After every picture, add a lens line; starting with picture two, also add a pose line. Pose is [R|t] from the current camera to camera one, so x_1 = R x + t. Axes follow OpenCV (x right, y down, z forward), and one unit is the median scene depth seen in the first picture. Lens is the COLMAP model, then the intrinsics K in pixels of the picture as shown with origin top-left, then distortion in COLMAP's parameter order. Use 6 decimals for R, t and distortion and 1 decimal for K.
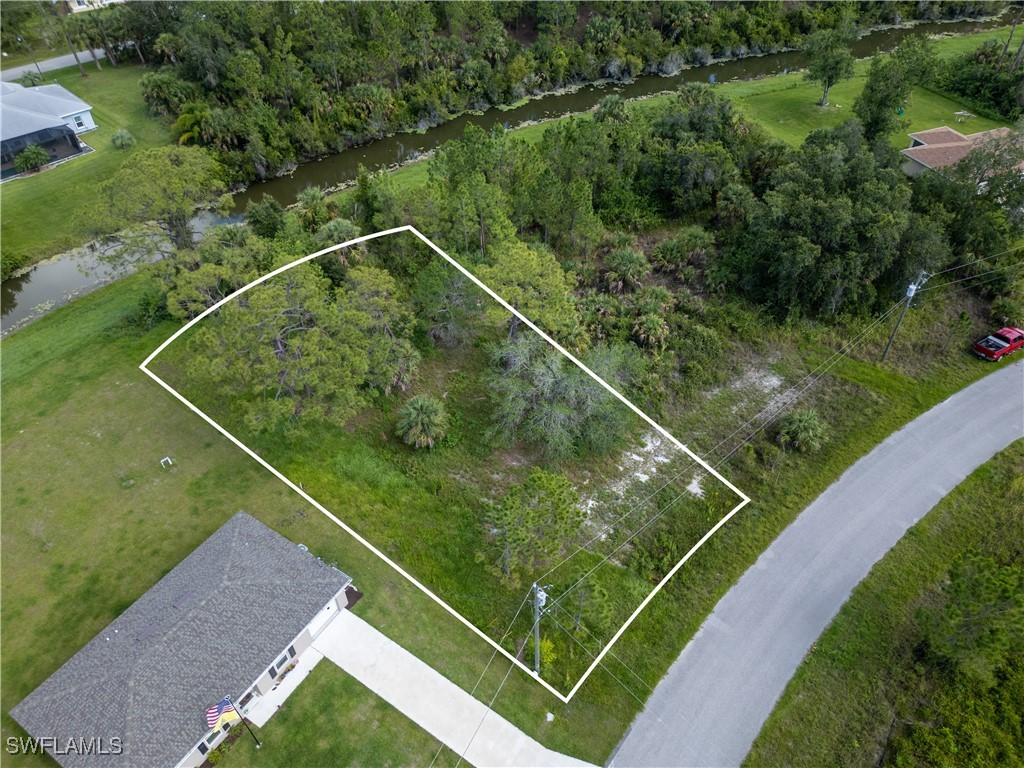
lens RADIAL K [[722.9, 0, 512.0], [0, 722.9, 384.0], [0, 0, 1]] dist [0.067258, -0.062724]
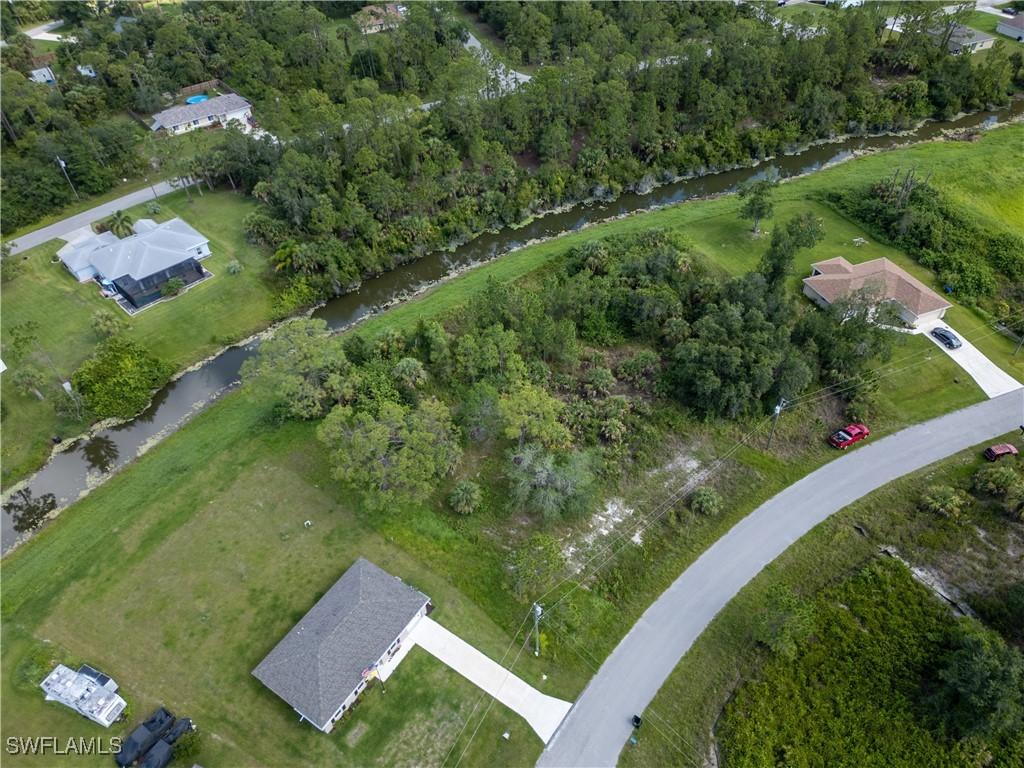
lens RADIAL K [[720.5, 0, 512.0], [0, 720.5, 384.0], [0, 0, 1]] dist [0.073764, -0.073802]
pose [[0.999896, -0.005738, -0.013232, 0.000351], [0.005724, 0.999983, -0.001081, -0.177573], [0.013238, 0.001006, 0.999912, -0.536504]]
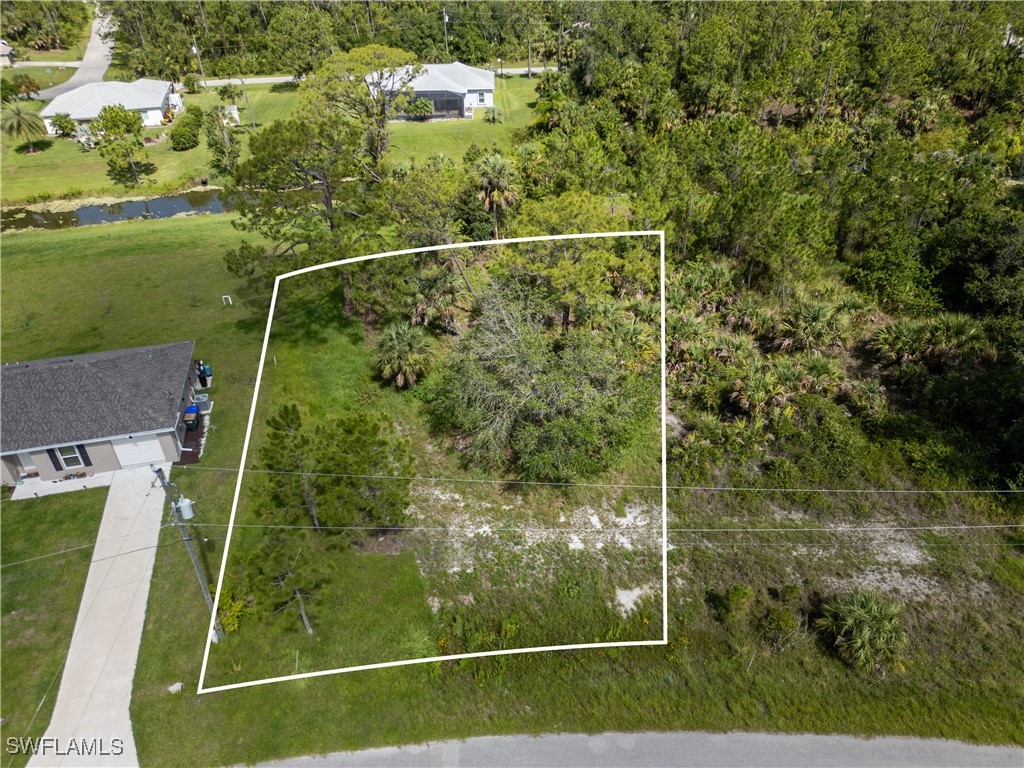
lens RADIAL K [[722.9, 0, 512.0], [0, 722.9, 384.0], [0, 0, 1]] dist [0.067258, -0.062724]
pose [[0.730271, 0.381245, -0.566883, 0.420933], [-0.460693, 0.887553, 0.003430, 0.019779], [0.504446, 0.258655, 0.823791, 0.341074]]
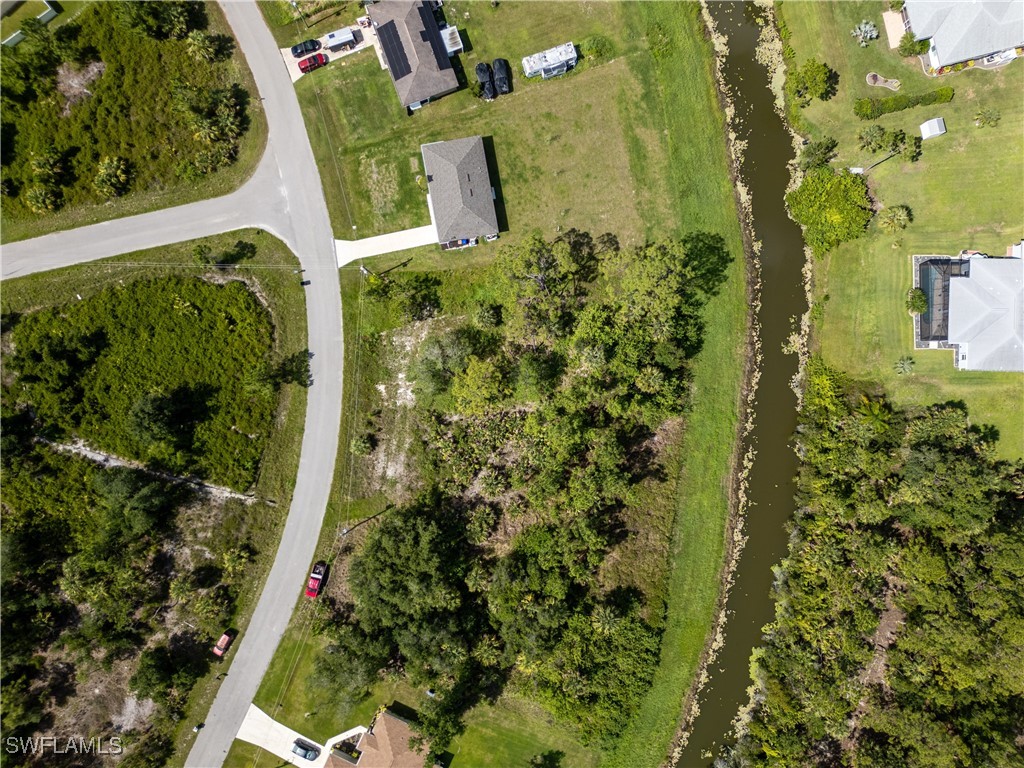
lens RADIAL K [[722.9, 0, 512.0], [0, 722.9, 384.0], [0, 0, 1]] dist [0.067258, -0.062724]
pose [[-0.722579, 0.690717, 0.028120, -0.099217], [-0.456361, -0.507176, 0.731100, -1.501832], [0.519245, 0.515445, 0.681690, -0.286867]]
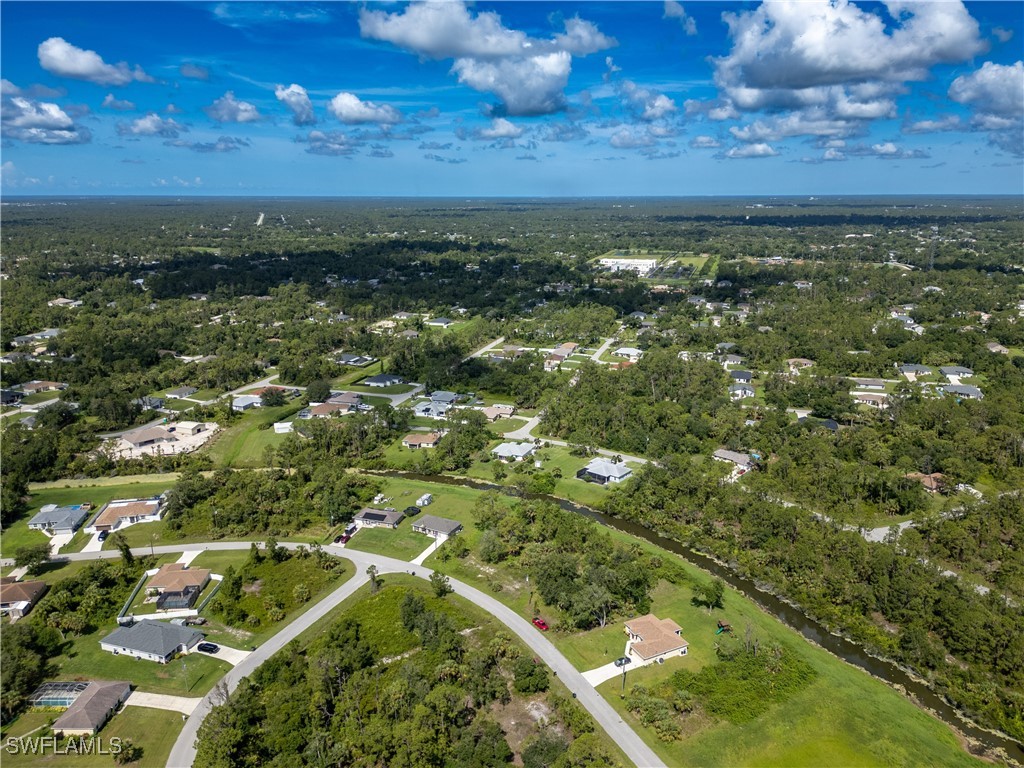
lens RADIAL K [[722.9, 0, 512.0], [0, 722.9, 384.0], [0, 0, 1]] dist [0.067258, -0.062724]
pose [[0.100800, 0.269930, -0.957589, 3.732848], [-0.676059, 0.724723, 0.133123, -1.266145], [0.729921, 0.633968, 0.255541, -0.637240]]
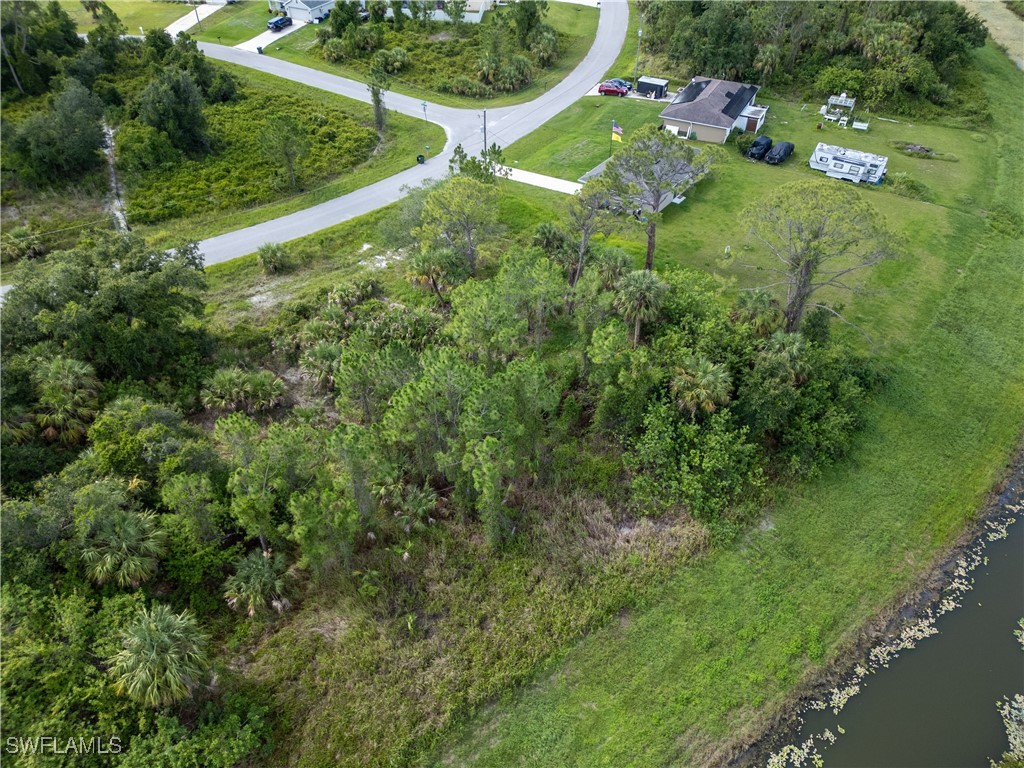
lens RADIAL K [[720.5, 0, 512.0], [0, 720.5, 384.0], [0, 0, 1]] dist [0.073764, -0.073802]
pose [[-0.997221, -0.030667, 0.067901, -0.144440], [0.064902, 0.090010, 0.993824, -1.176514], [-0.036589, 0.995469, -0.087770, 1.267058]]
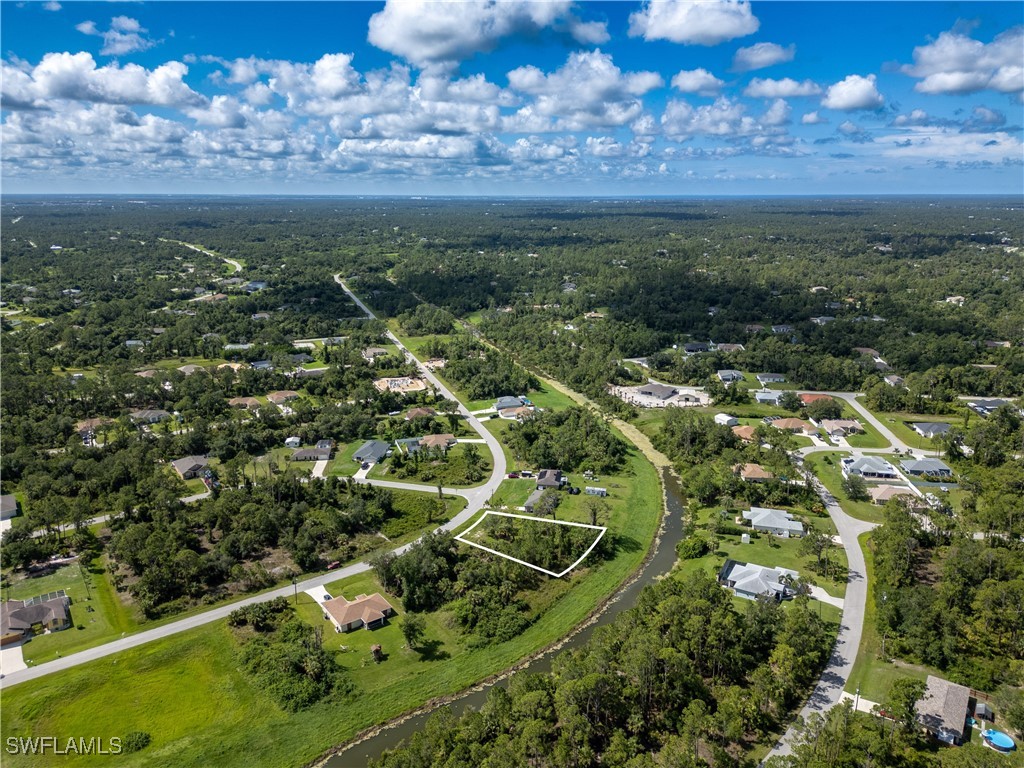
lens RADIAL K [[722.9, 0, 512.0], [0, 722.9, 384.0], [0, 0, 1]] dist [0.067258, -0.062724]
pose [[-0.967925, 0.080899, -0.237860, 0.948050], [-0.159041, 0.535610, 0.829354, -4.055467], [0.194494, 0.840582, -0.505564, 2.419098]]
